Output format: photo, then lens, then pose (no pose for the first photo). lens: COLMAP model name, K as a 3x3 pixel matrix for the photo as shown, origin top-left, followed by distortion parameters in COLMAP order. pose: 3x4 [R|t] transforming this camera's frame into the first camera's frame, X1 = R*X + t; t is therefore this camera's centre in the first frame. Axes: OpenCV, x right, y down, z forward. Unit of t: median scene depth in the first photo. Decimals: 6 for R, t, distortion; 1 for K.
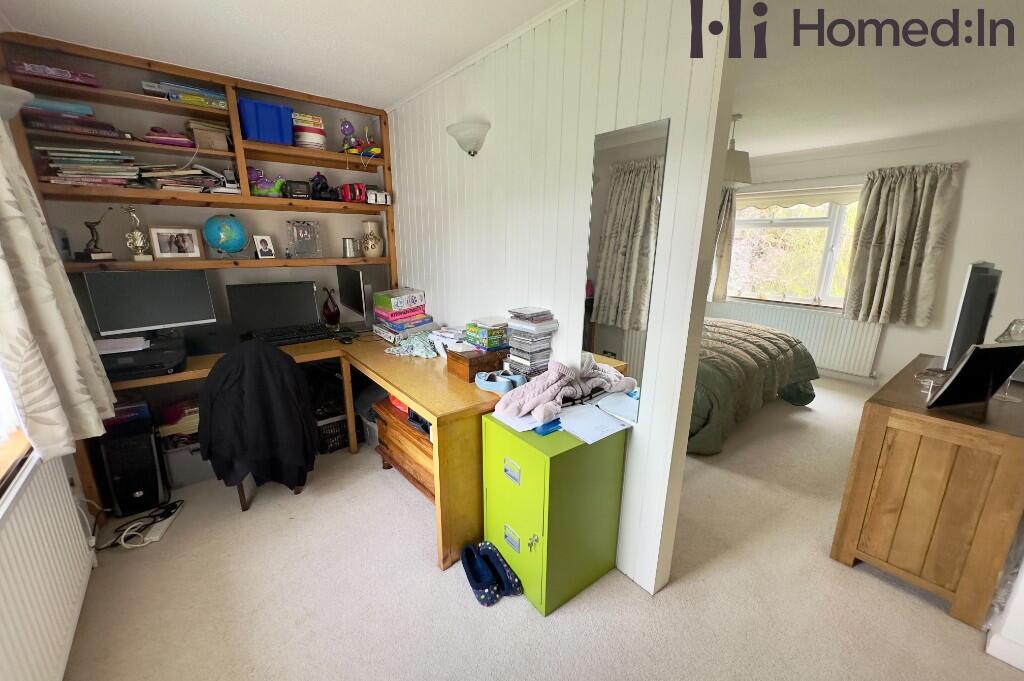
lens RADIAL K [[406.4, 0, 510.5], [0, 406.4, 343.5], [0, 0, 1]] dist [-0.002795, 0.000419]
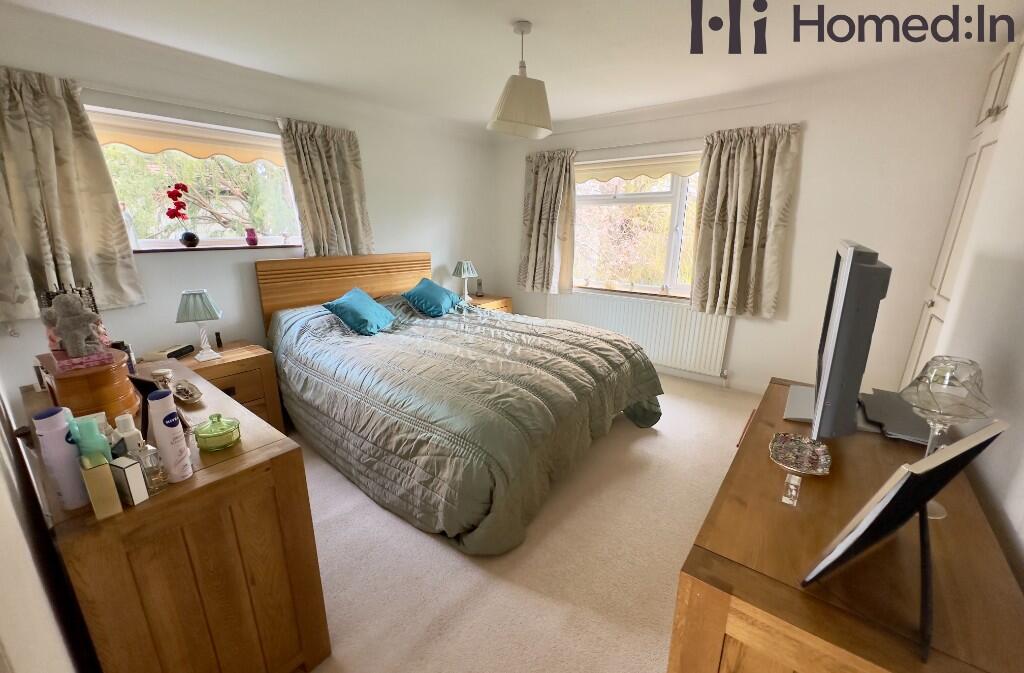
lens RADIAL K [[406.4, 0, 512.7], [0, 406.4, 337.6], [0, 0, 1]] dist [-0.002795, 0.000419]
pose [[0.970309, -0.067445, 0.232274, 0.290123], [0.062337, 0.997626, 0.029271, -0.060579], [-0.233697, -0.013923, 0.972210, 0.293694]]
